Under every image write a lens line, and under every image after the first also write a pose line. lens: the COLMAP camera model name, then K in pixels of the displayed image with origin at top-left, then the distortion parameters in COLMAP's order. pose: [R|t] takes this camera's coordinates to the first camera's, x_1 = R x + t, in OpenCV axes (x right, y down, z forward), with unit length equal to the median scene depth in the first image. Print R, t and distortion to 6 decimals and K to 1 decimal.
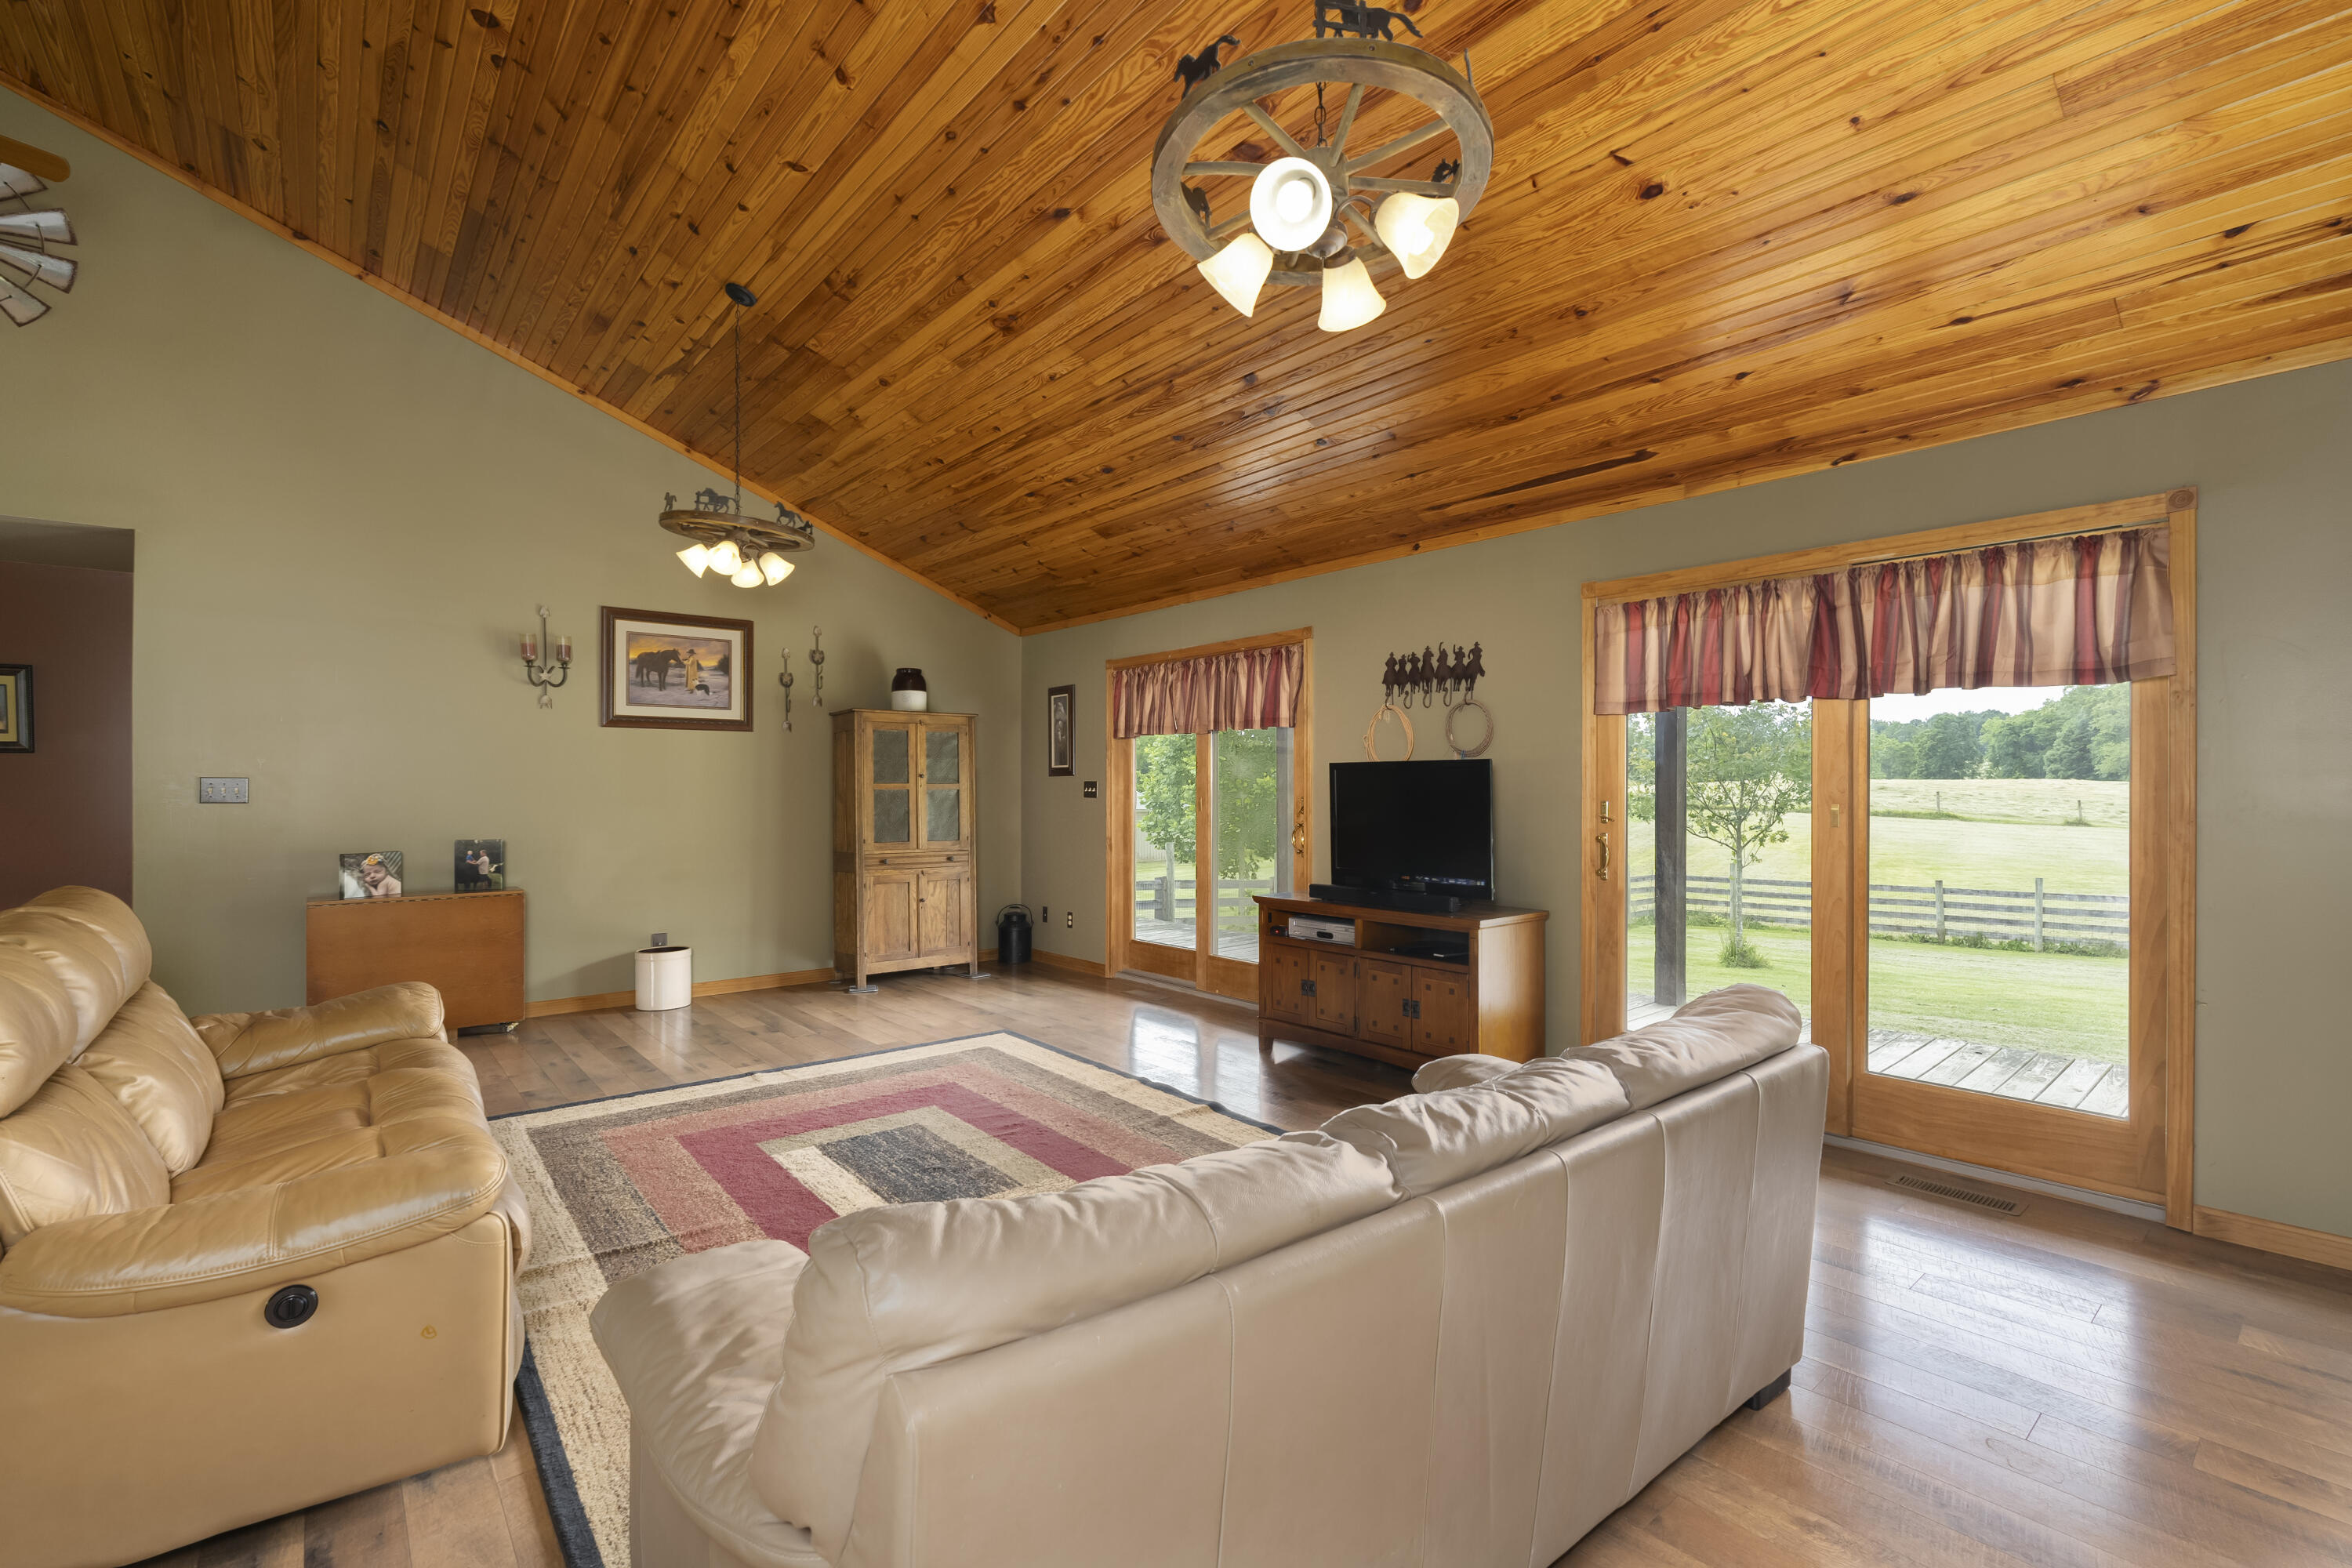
lens RADIAL K [[1043.3, 0, 1199.1], [0, 1043.3, 785.9], [0, 0, 1]] dist [-0.003828, -0.000320]
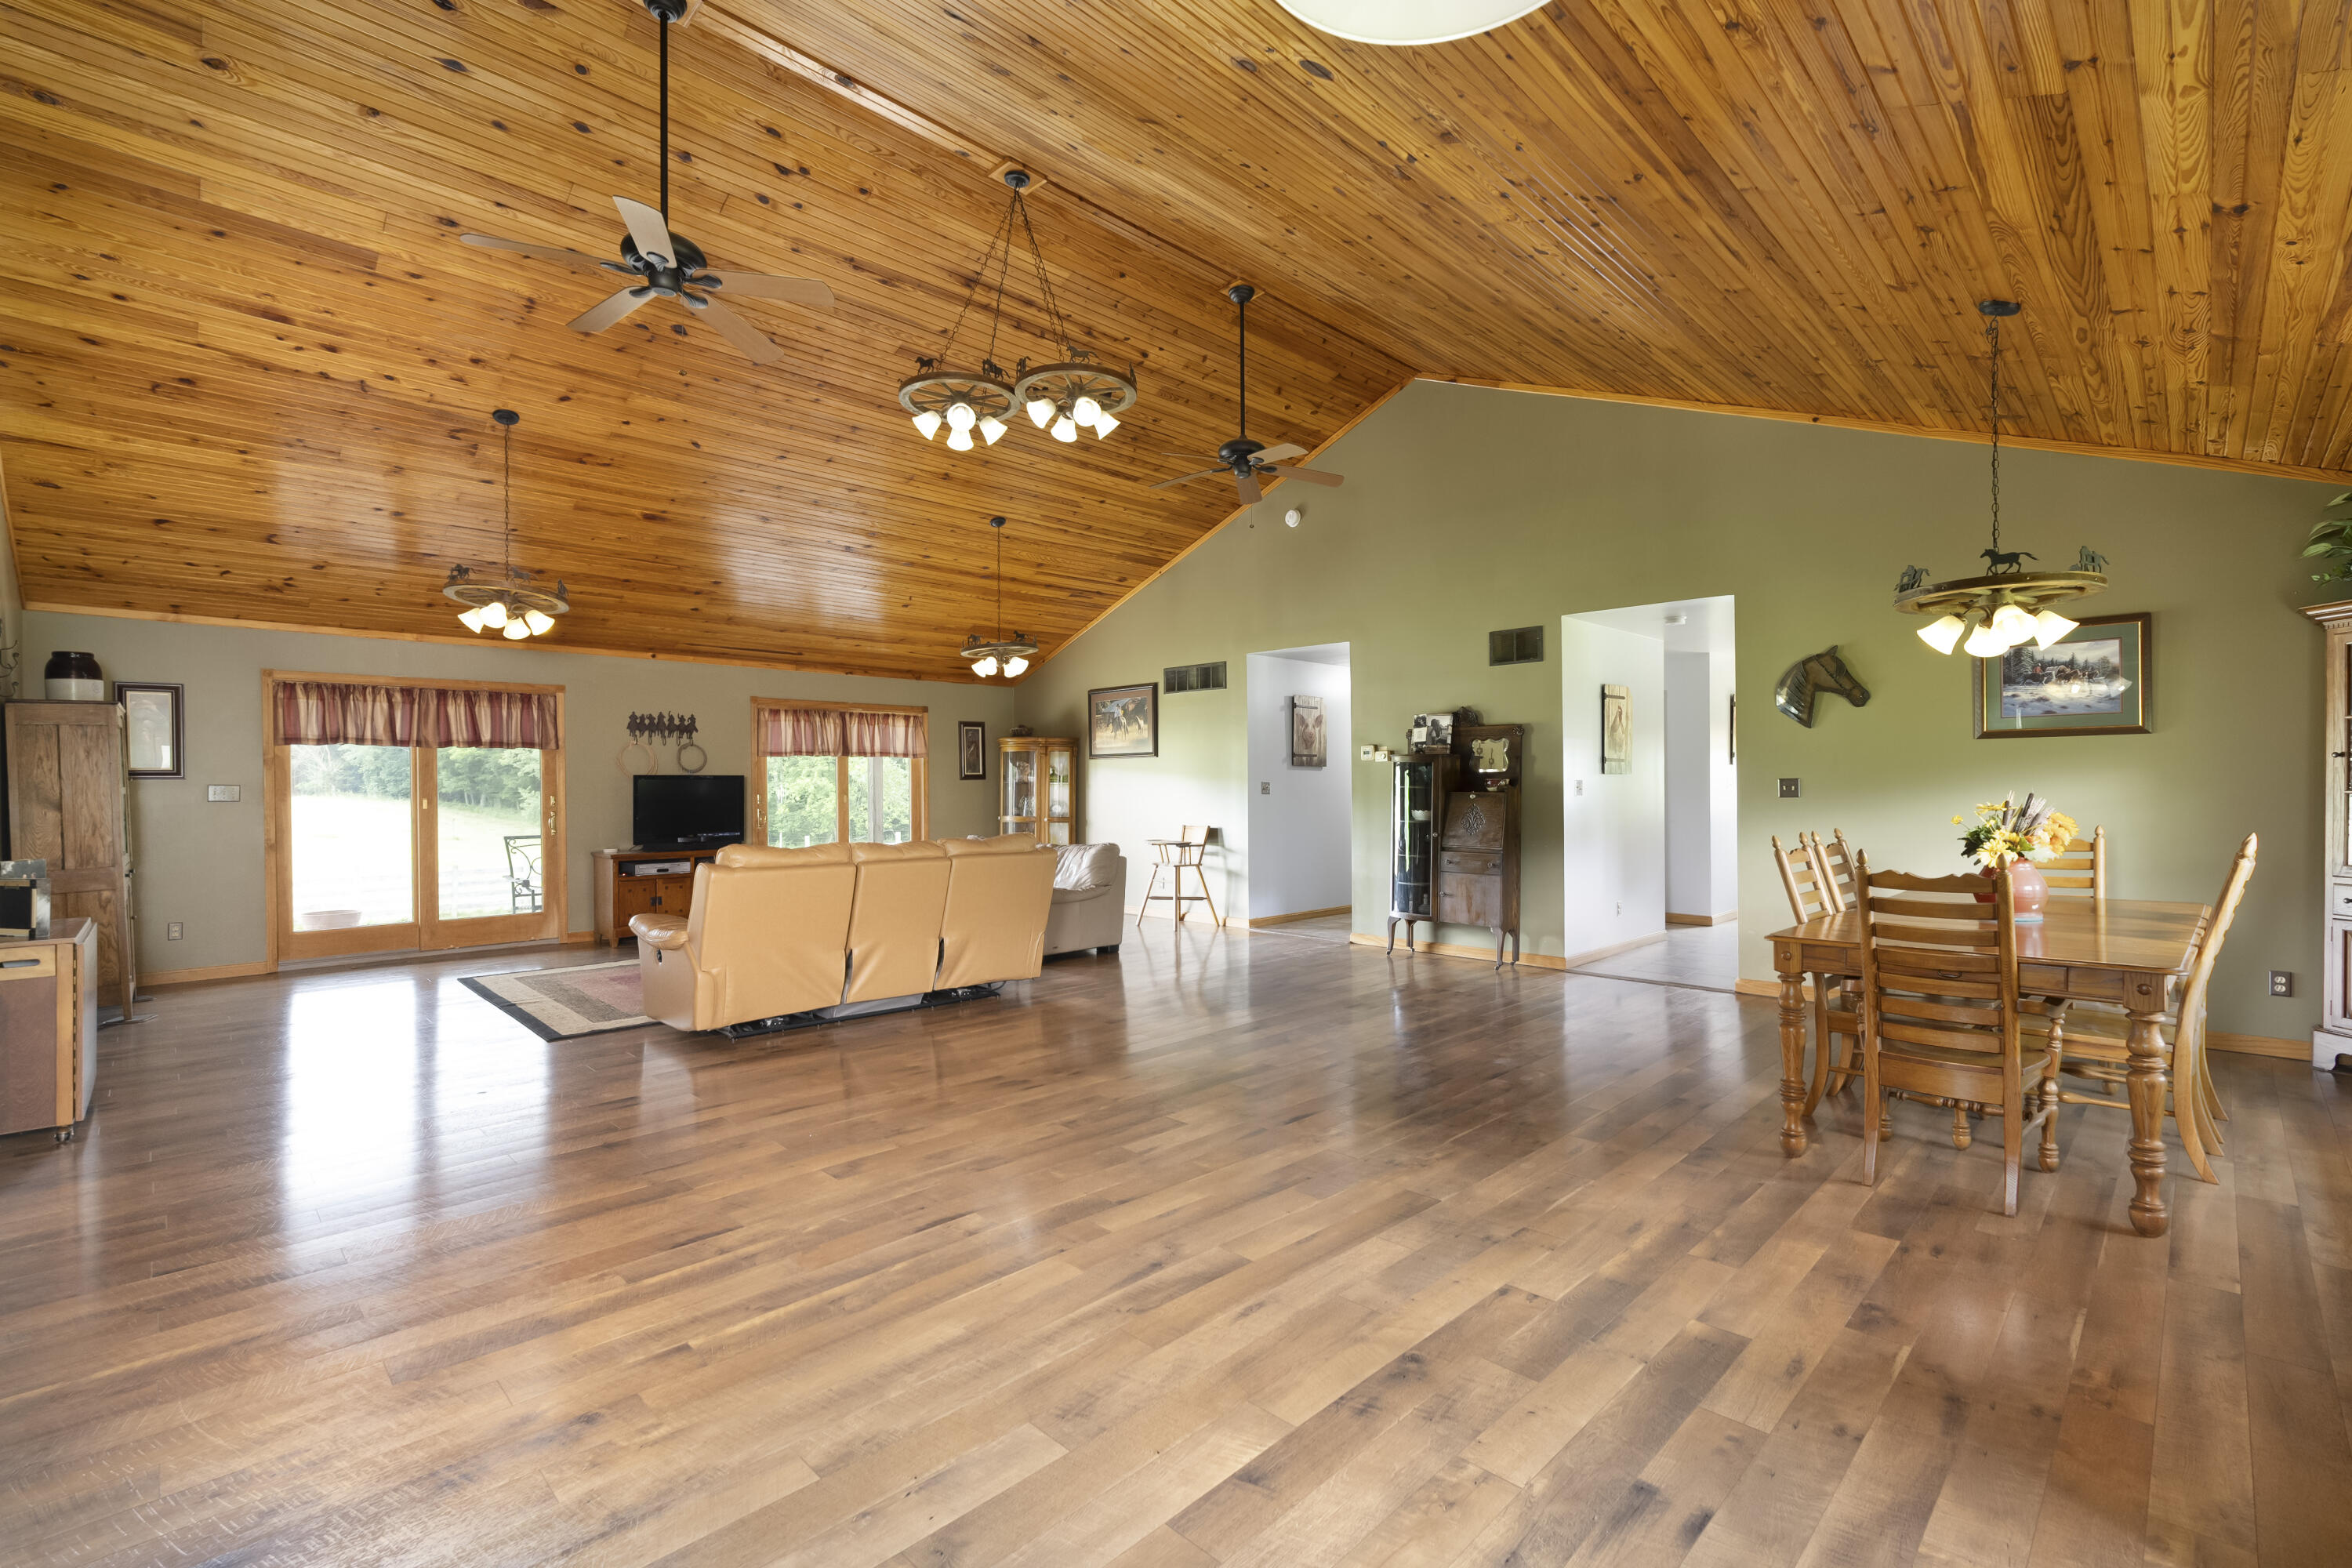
lens RADIAL K [[1043.3, 0, 1188.0], [0, 1043.3, 784.3], [0, 0, 1]] dist [-0.003828, -0.000320]
pose [[-0.088848, 0.000270, 0.996045, -1.745428], [0.003594, 0.999994, 0.000049, -0.003715], [-0.996039, 0.003584, -0.088848, 0.251299]]
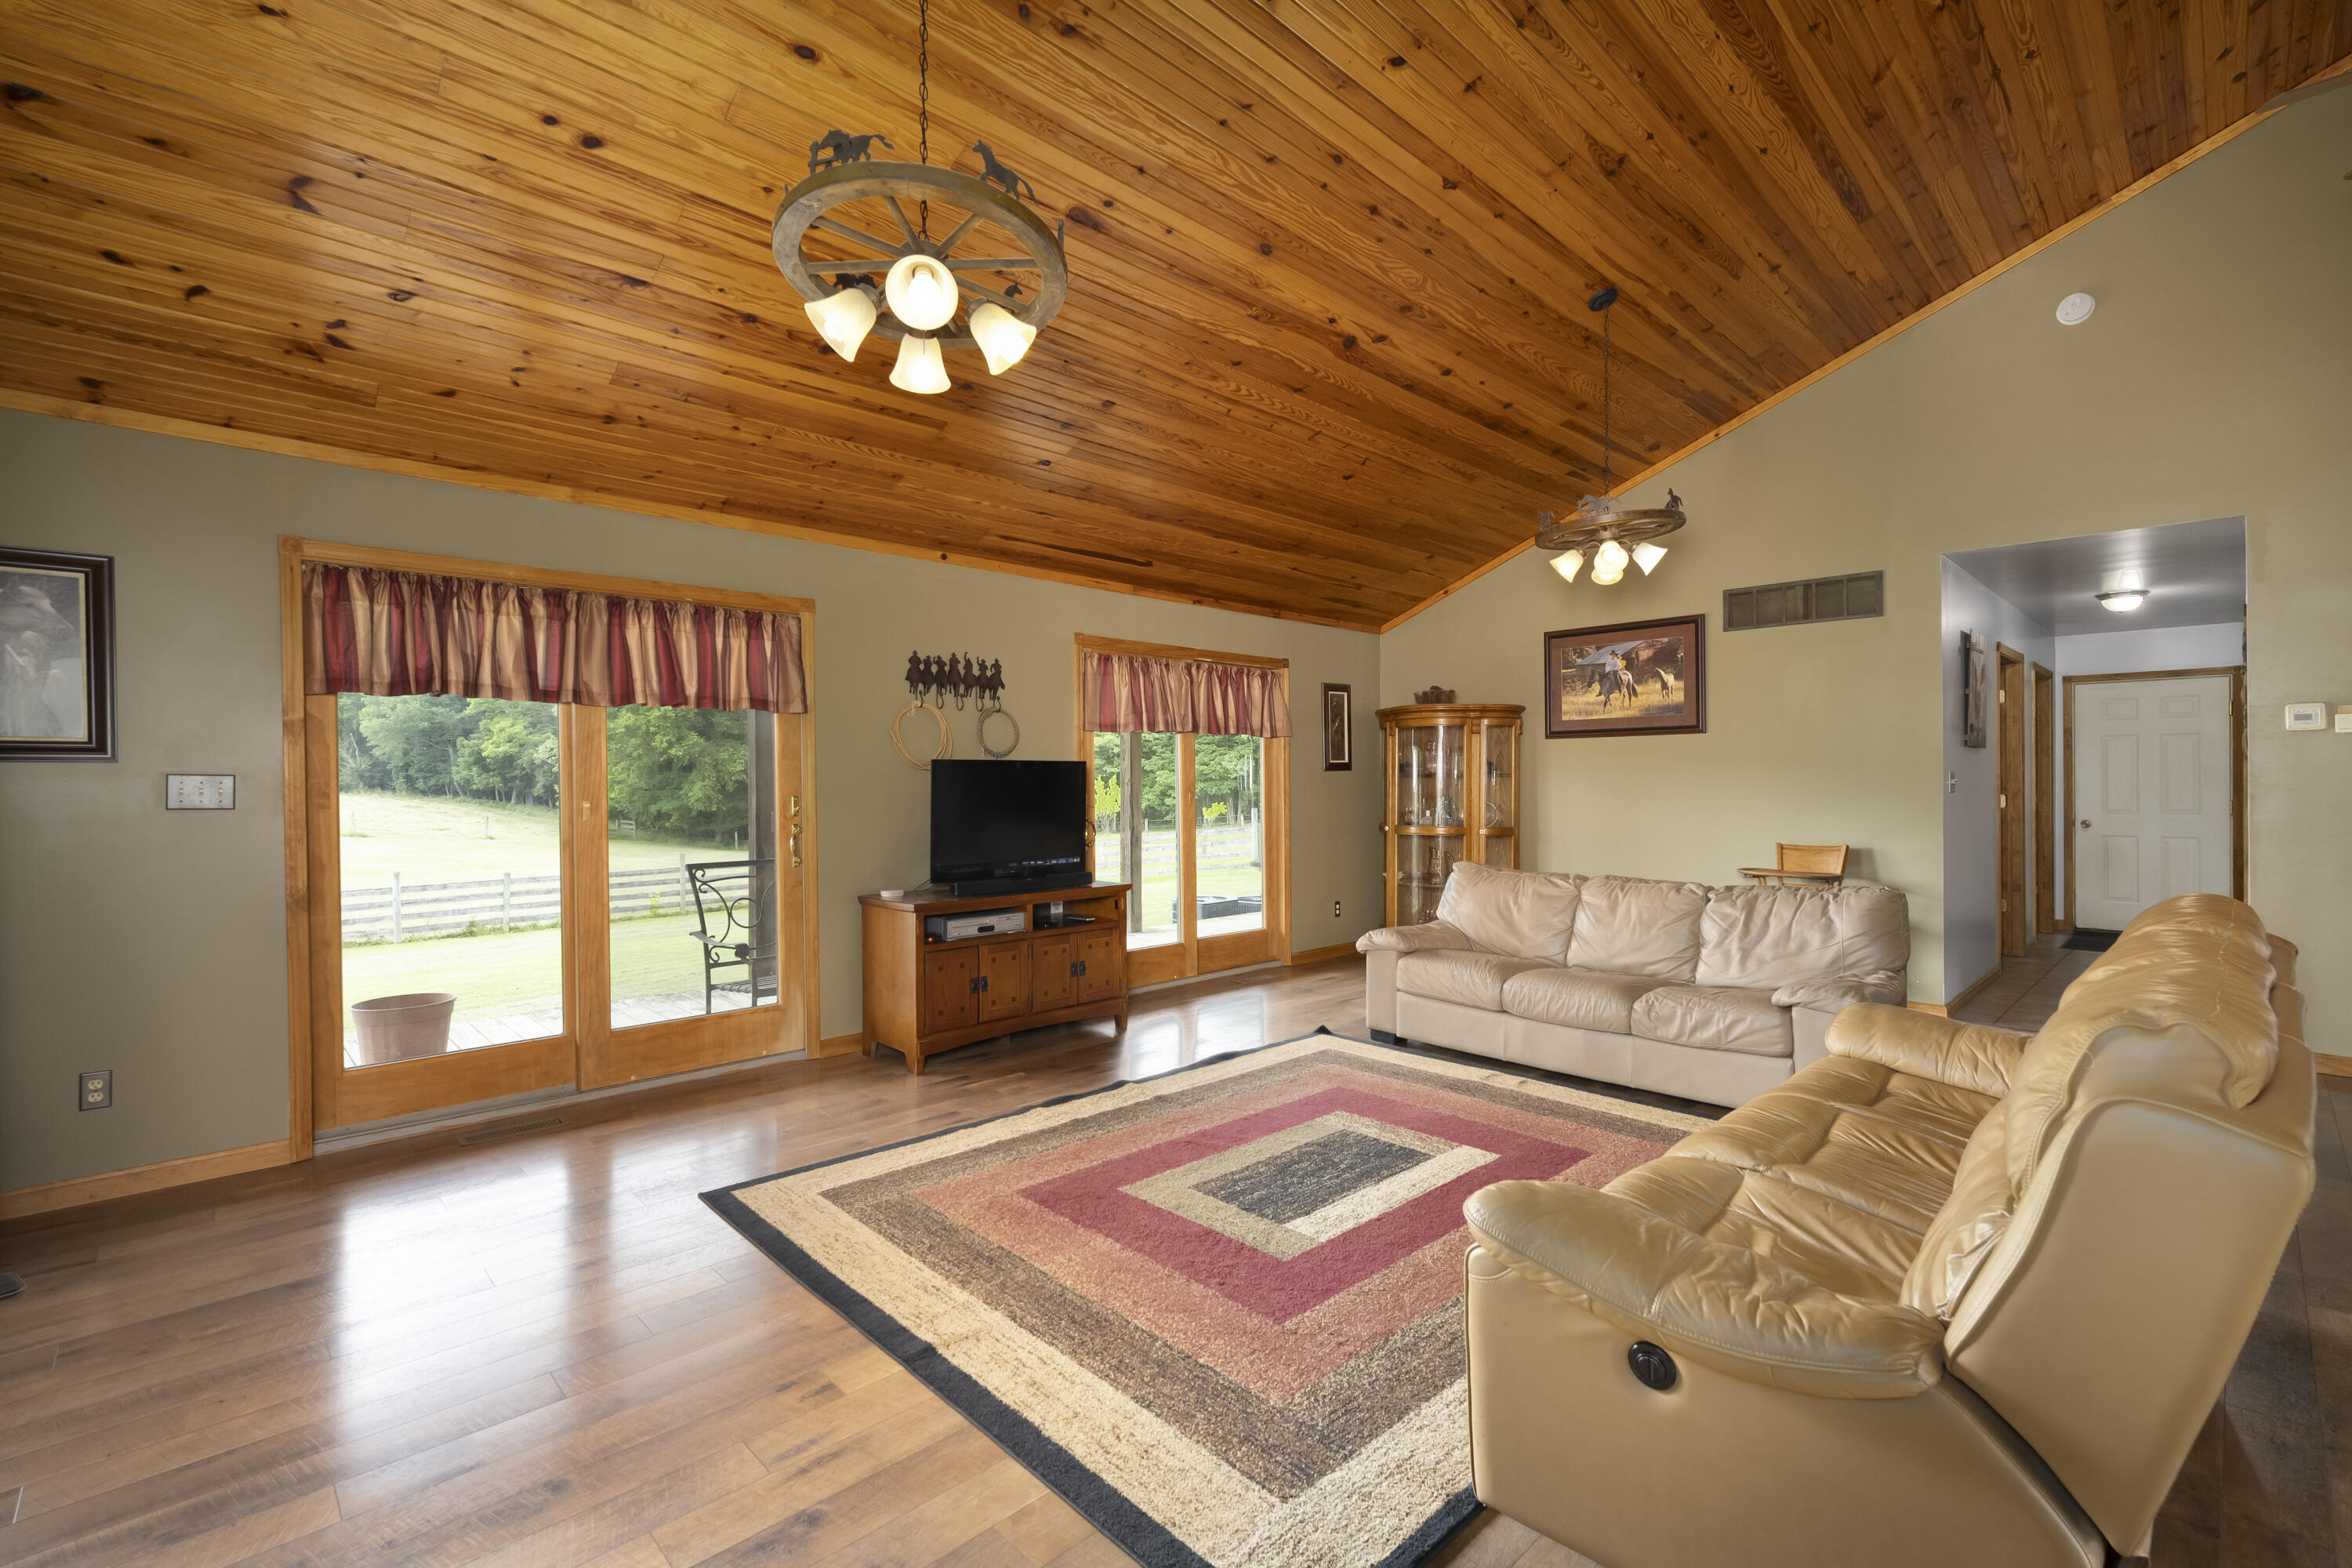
lens RADIAL K [[1043.3, 0, 1185.1], [0, 1043.3, 787.7], [0, 0, 1]] dist [-0.003828, -0.000320]
pose [[-0.070945, -0.005478, 0.997465, -0.901974], [0.002524, 0.999981, 0.005672, -0.000404], [-0.997477, 0.002920, -0.070930, 0.870297]]
